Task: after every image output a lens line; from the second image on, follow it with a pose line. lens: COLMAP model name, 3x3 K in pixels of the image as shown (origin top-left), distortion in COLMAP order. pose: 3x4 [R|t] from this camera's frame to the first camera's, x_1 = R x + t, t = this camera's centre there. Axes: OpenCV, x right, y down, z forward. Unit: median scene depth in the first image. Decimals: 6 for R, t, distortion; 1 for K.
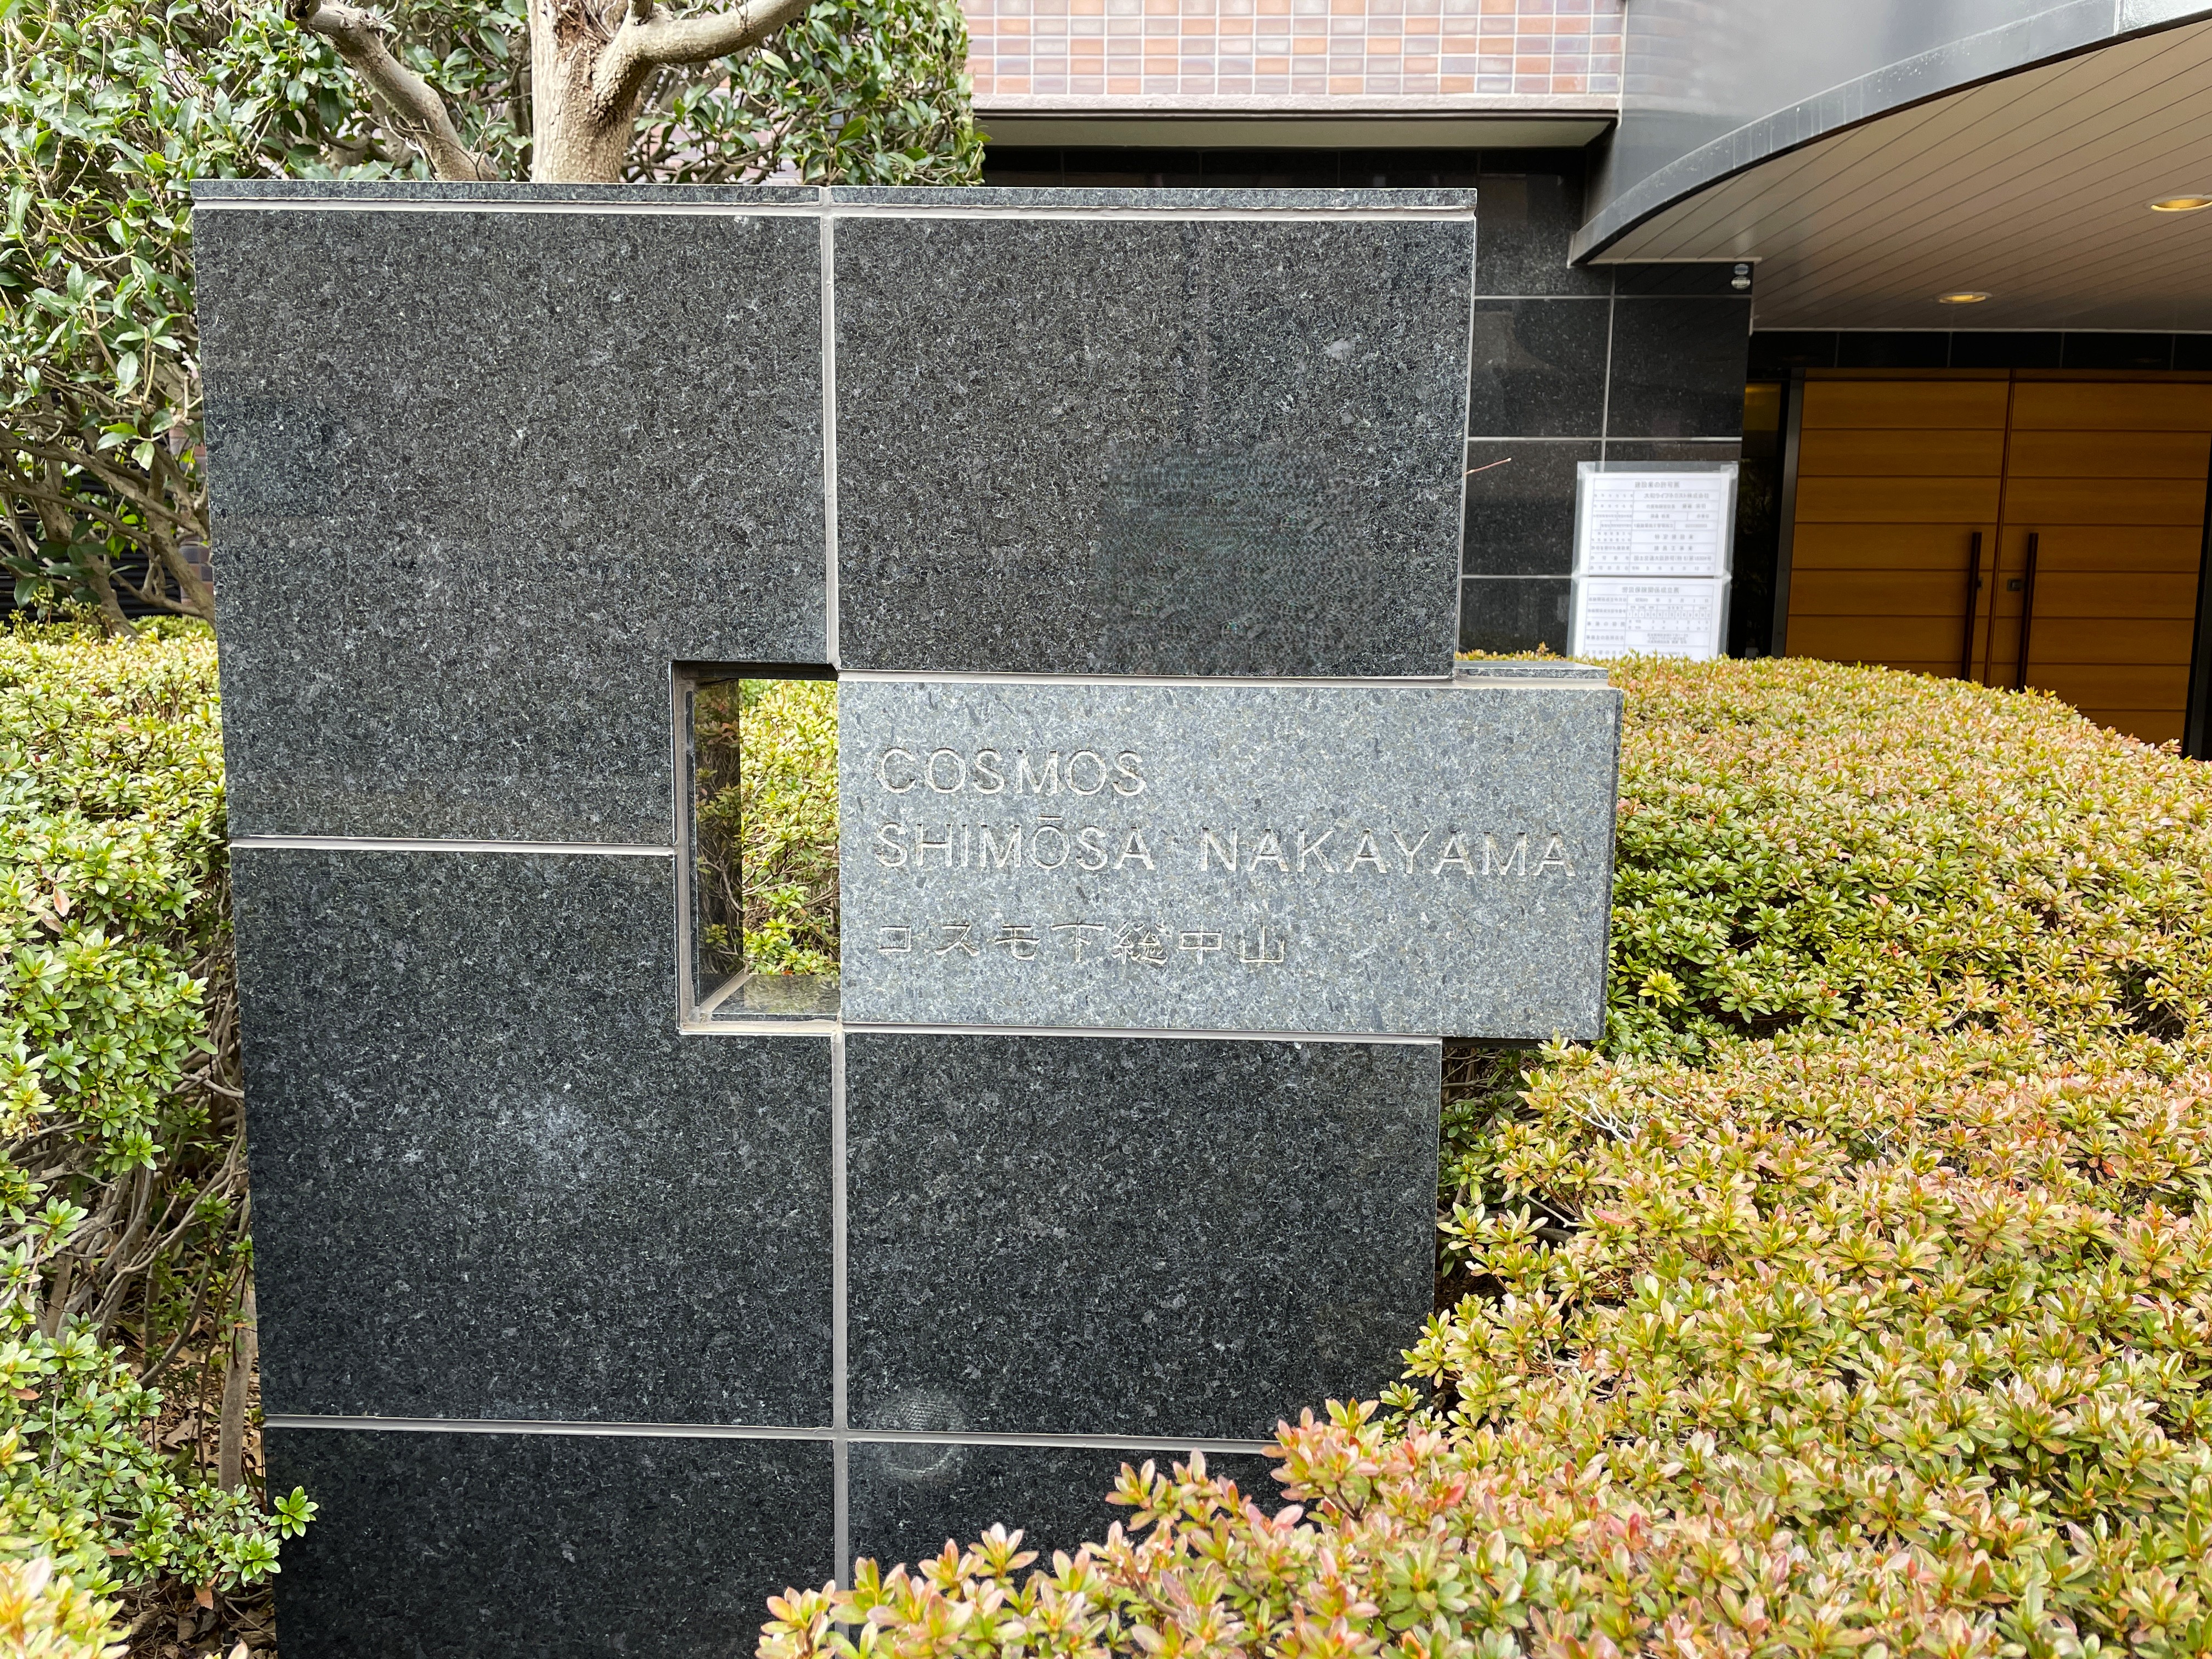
lens RADIAL K [[1677.2, 0, 1104.8], [0, 1677.2, 833.6], [0, 0, 1]] dist [0.012549, 0.001341]
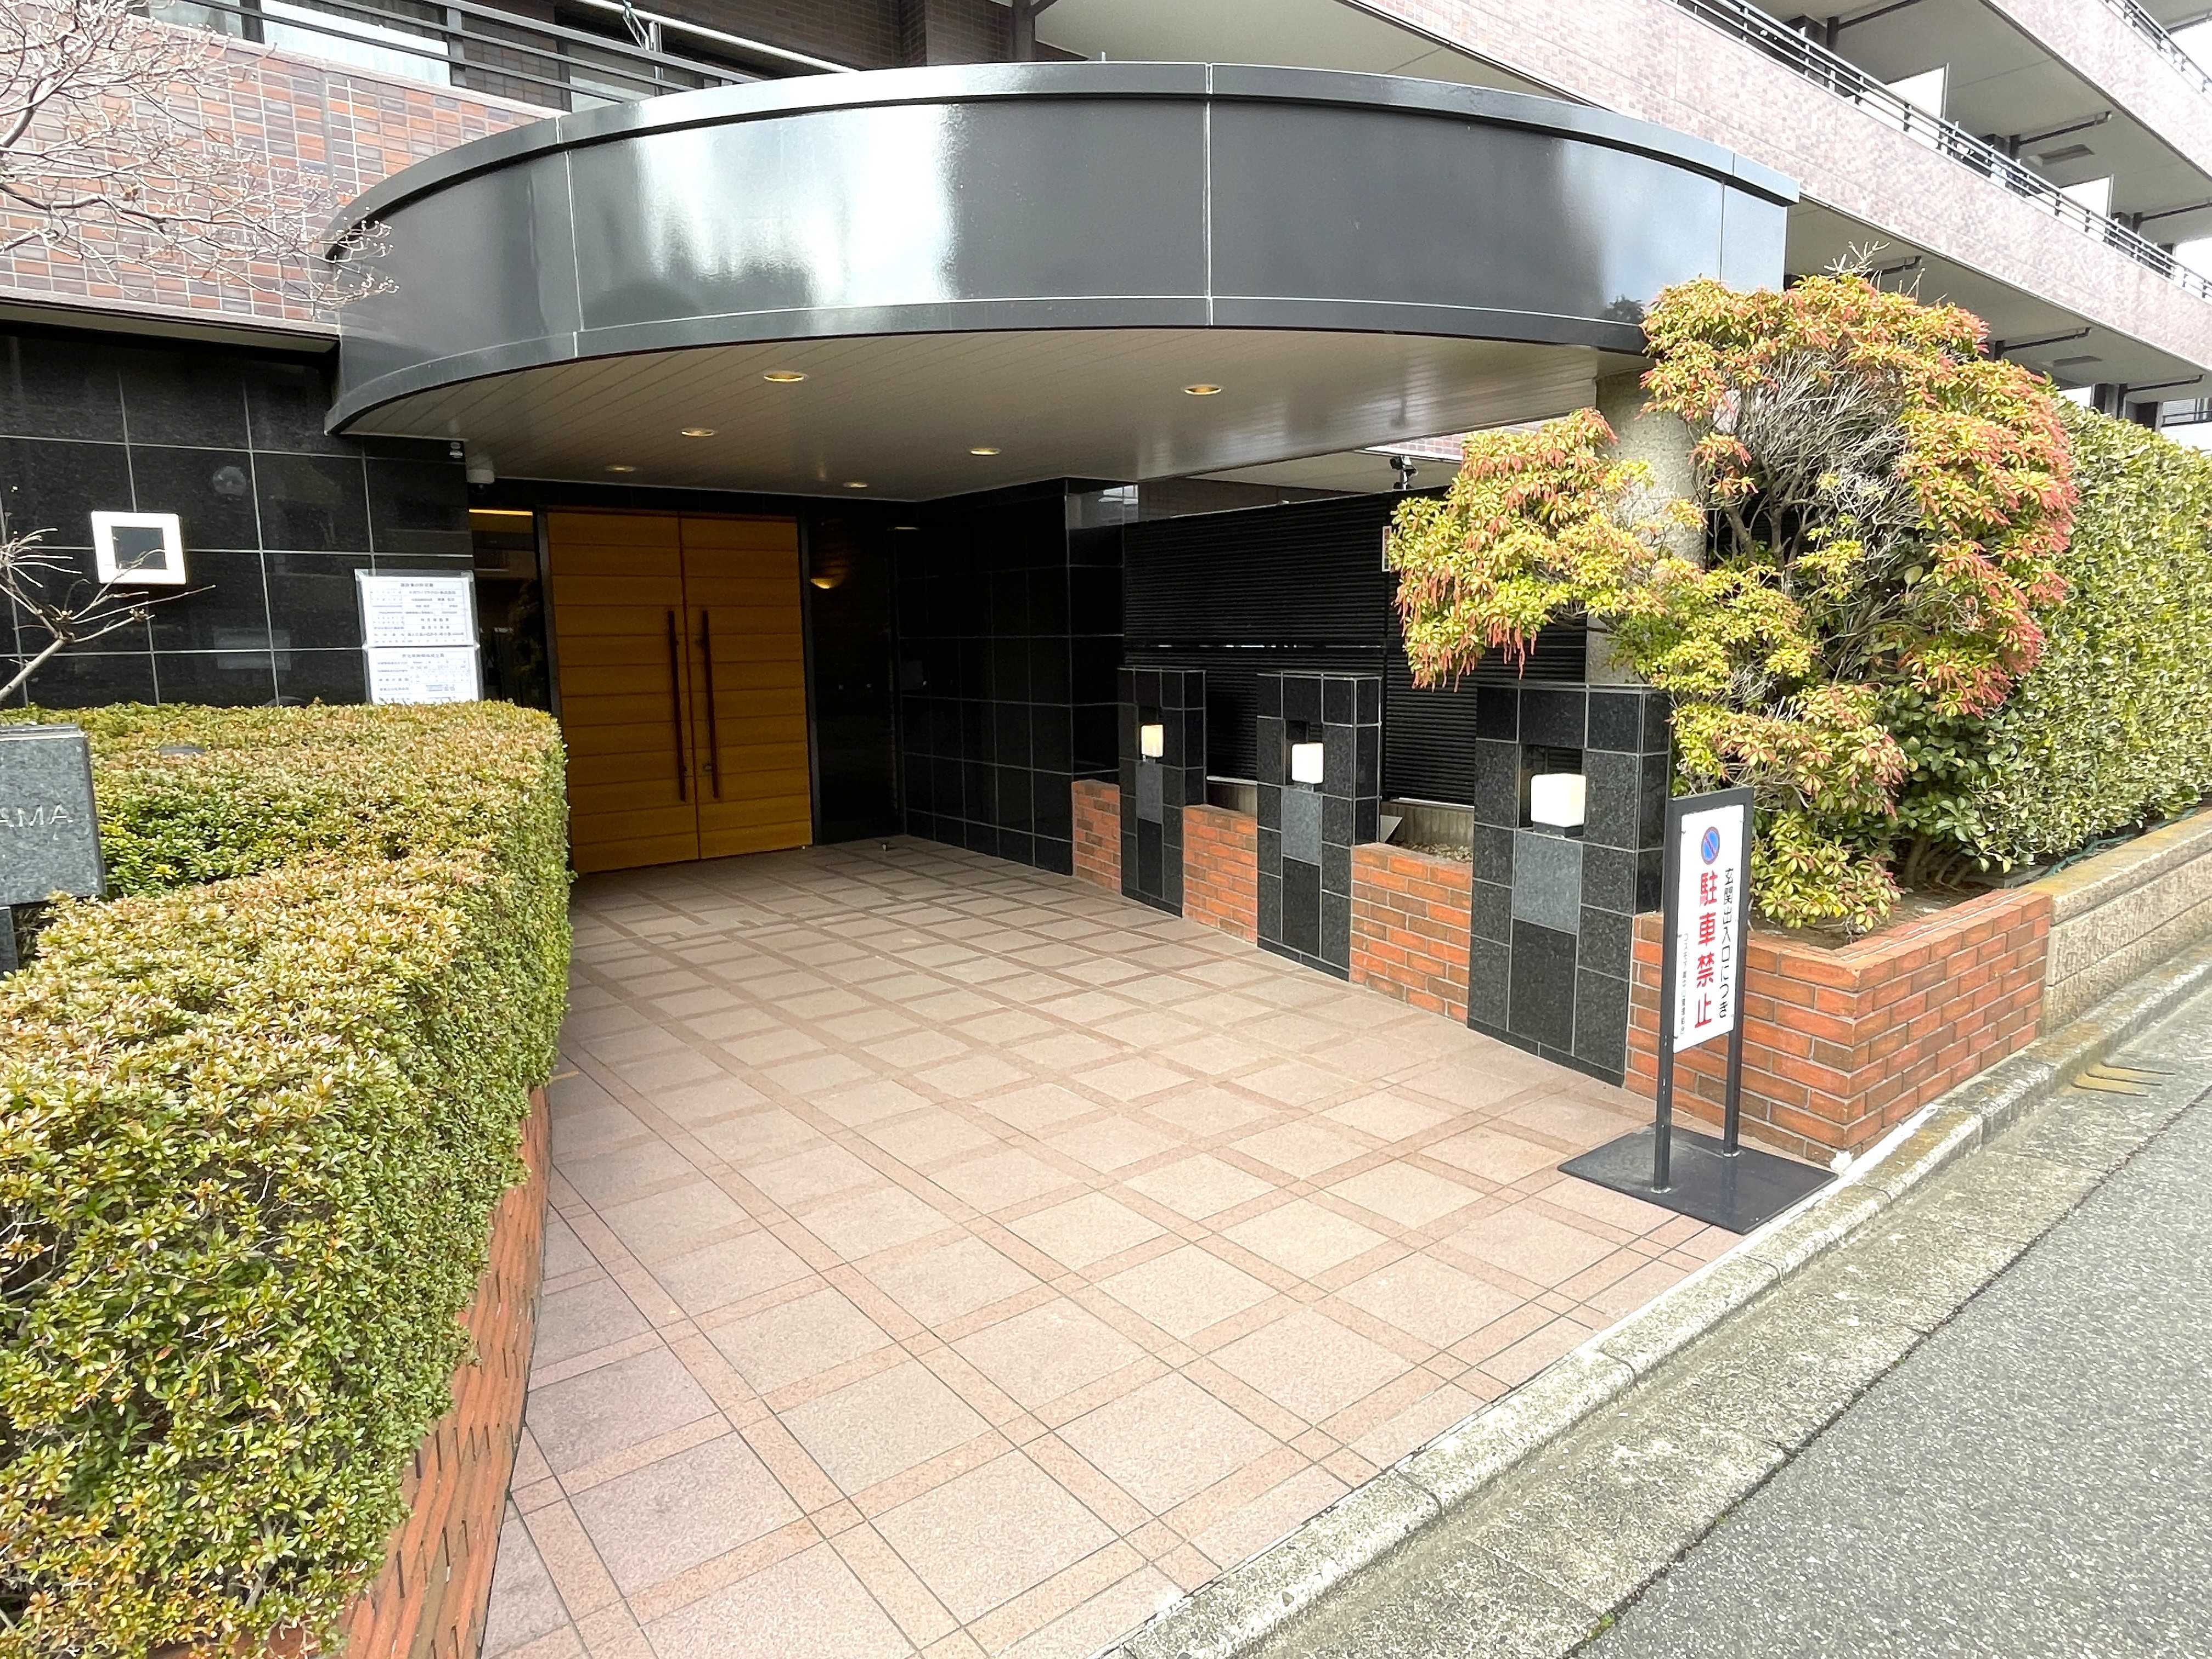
lens RADIAL K [[1283.7, 0, 1112.3], [0, 1283.7, 806.1], [0, 0, 1]] dist [-0.003536, -0.000843]
pose [[0.761019, -0.107786, 0.639713, 0.052959], [0.116884, 0.992744, 0.028220, 0.025314], [-0.638113, 0.053296, 0.768096, -0.251211]]
